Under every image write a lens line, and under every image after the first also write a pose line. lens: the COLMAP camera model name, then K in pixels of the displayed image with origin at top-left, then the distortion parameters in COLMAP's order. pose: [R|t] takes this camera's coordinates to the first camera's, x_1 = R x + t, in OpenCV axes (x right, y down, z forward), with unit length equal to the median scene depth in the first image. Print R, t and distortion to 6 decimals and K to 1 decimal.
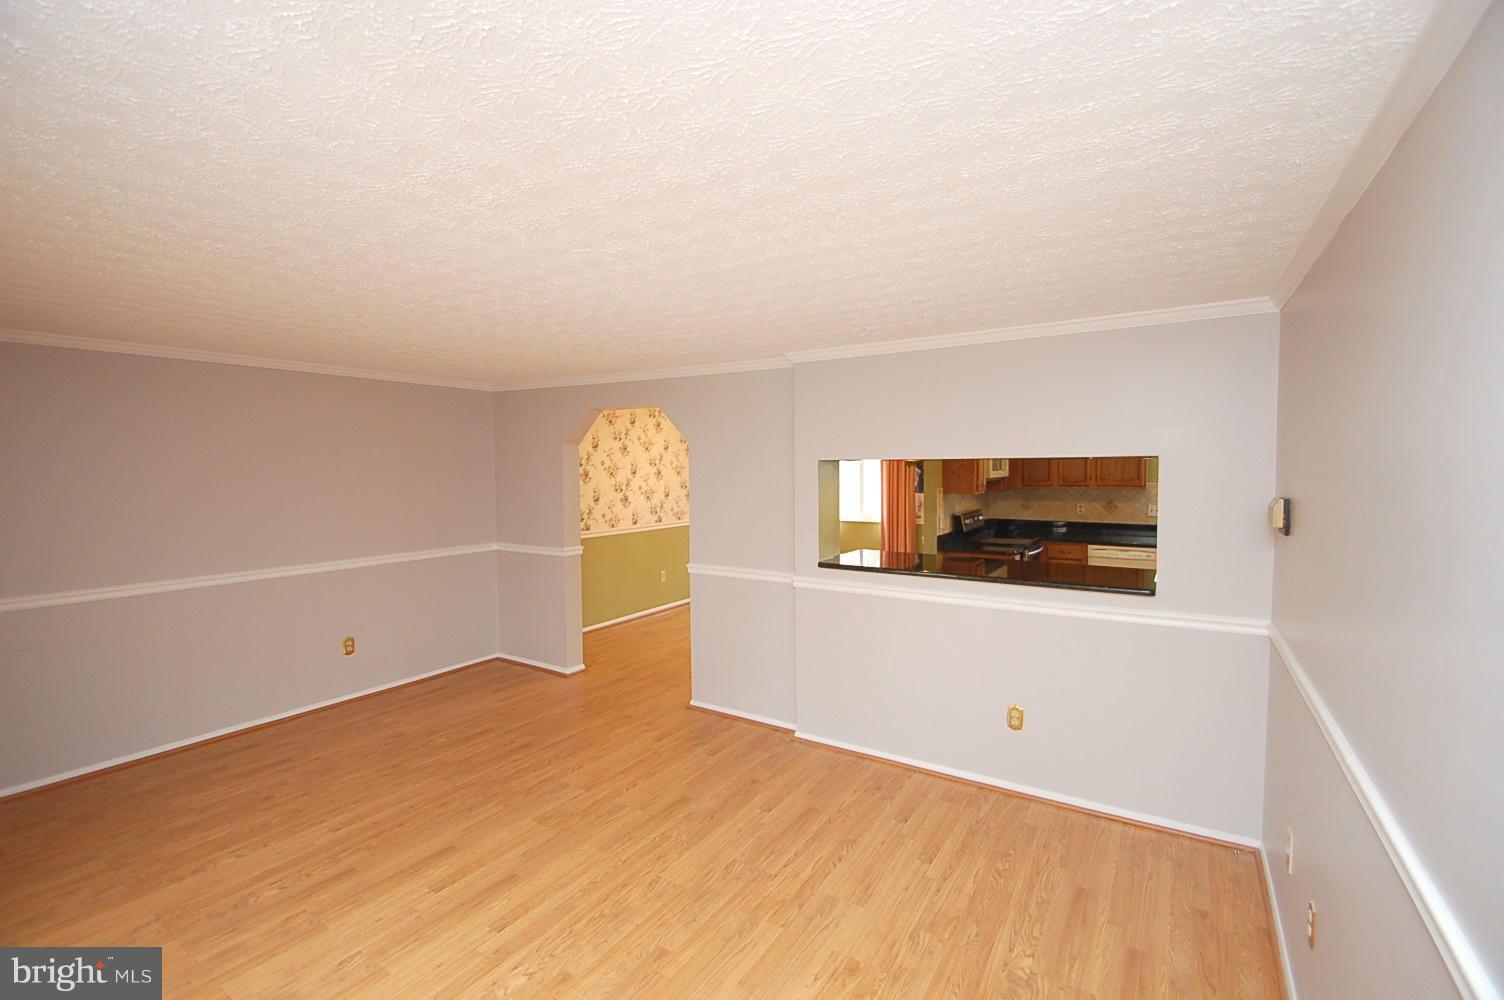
lens RADIAL K [[659.4, 0, 753.7], [0, 659.4, 499.0], [0, 0, 1]] dist [0.018526, -0.020902]
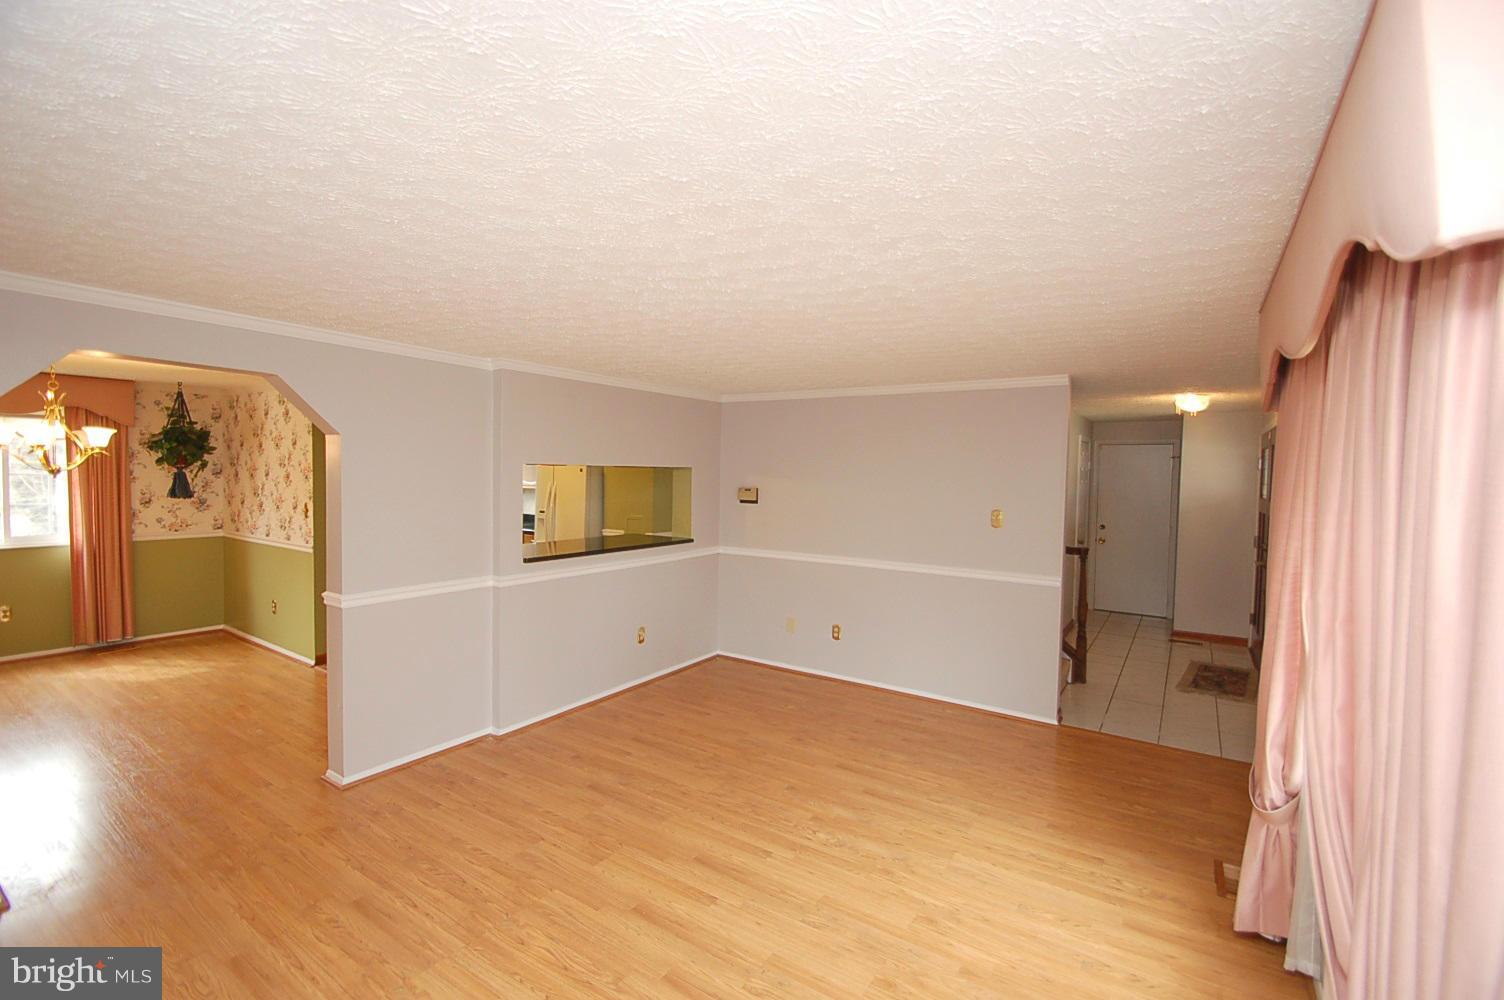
lens RADIAL K [[653.6, 0, 755.2], [0, 653.6, 498.5], [0, 0, 1]] dist [0.019012, -0.027764]
pose [[0.018358, -0.034218, 0.999246, -0.928306], [0.031193, 0.998947, 0.033634, -0.025401], [-0.999345, 0.030552, 0.019407, 0.581591]]
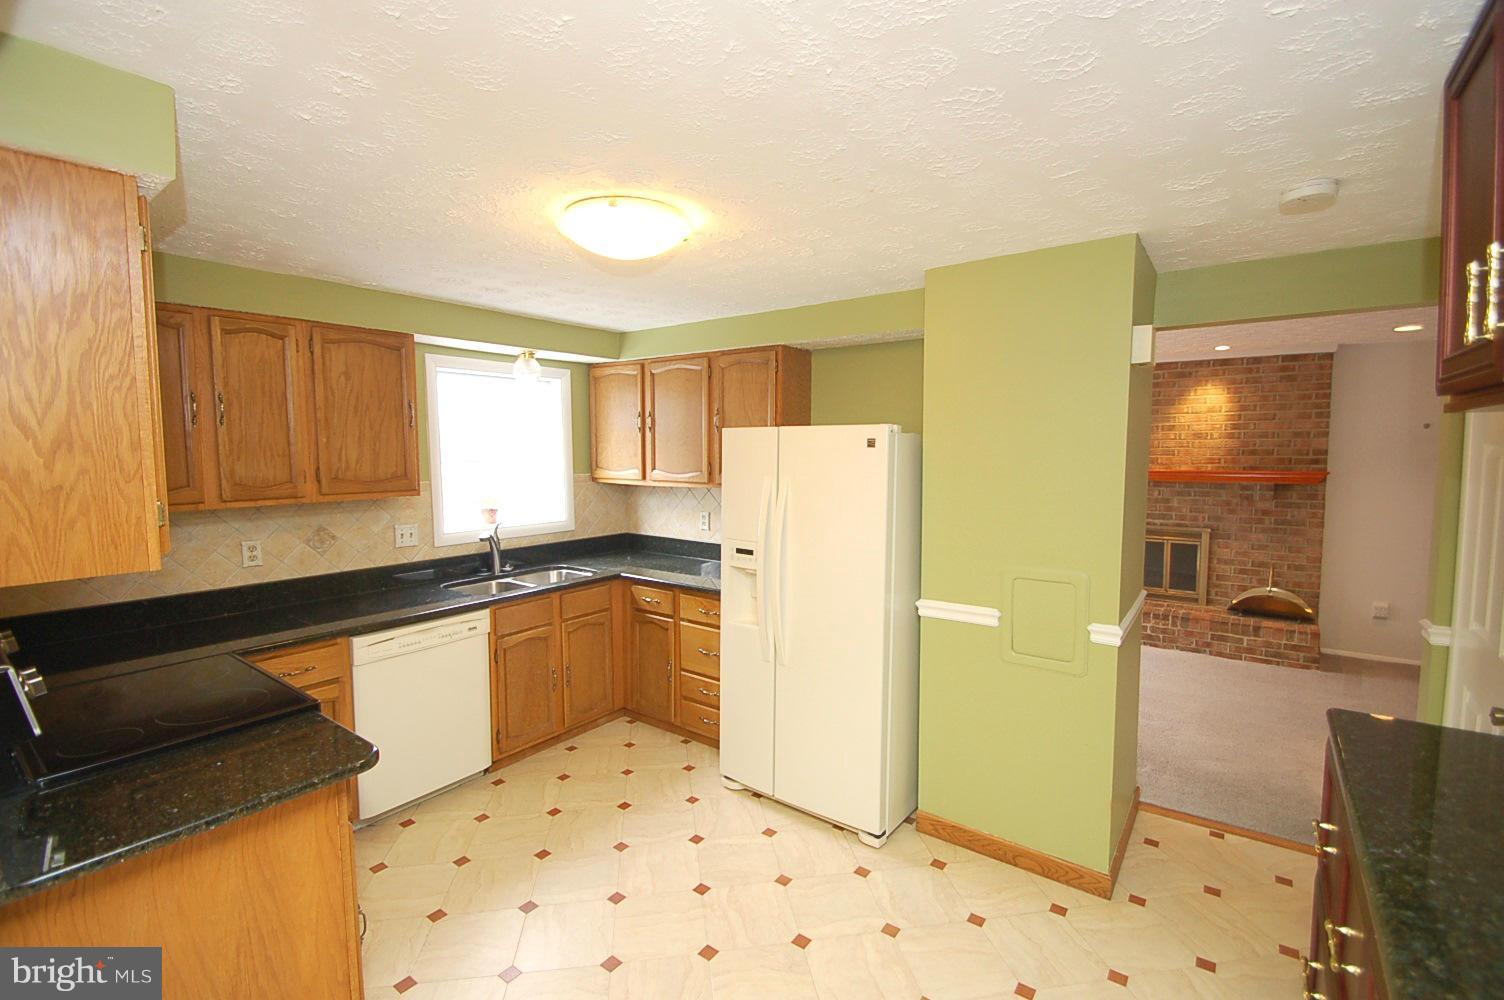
lens RADIAL K [[659.4, 0, 753.7], [0, 659.4, 499.0], [0, 0, 1]] dist [0.018526, -0.020902]
pose [[0.073380, -0.071143, 0.994763, 0.187757], [0.055104, 0.996218, 0.067182, -0.052392], [-0.995781, 0.049886, 0.077022, 1.153556]]
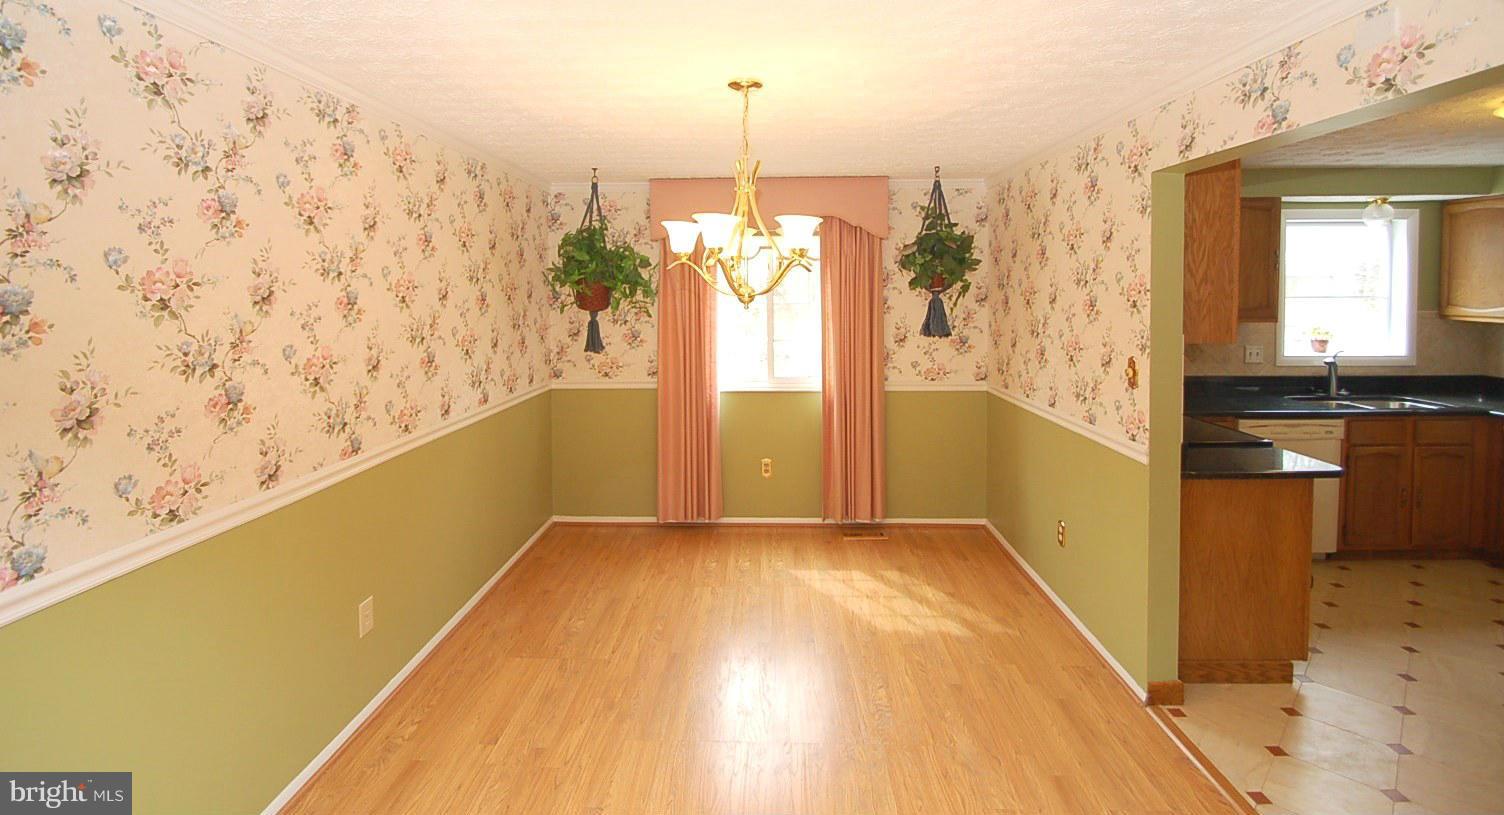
lens RADIAL K [[659.9, 0, 755.9], [0, 659.9, 314.4], [0, 0, 1]] dist [0.001524, -0.010507]
pose [[0.858746, -0.014749, 0.512189, -0.257923], [0.026452, 0.999529, -0.015568, -0.042885], [-0.511718, 0.026917, 0.858732, 1.158327]]
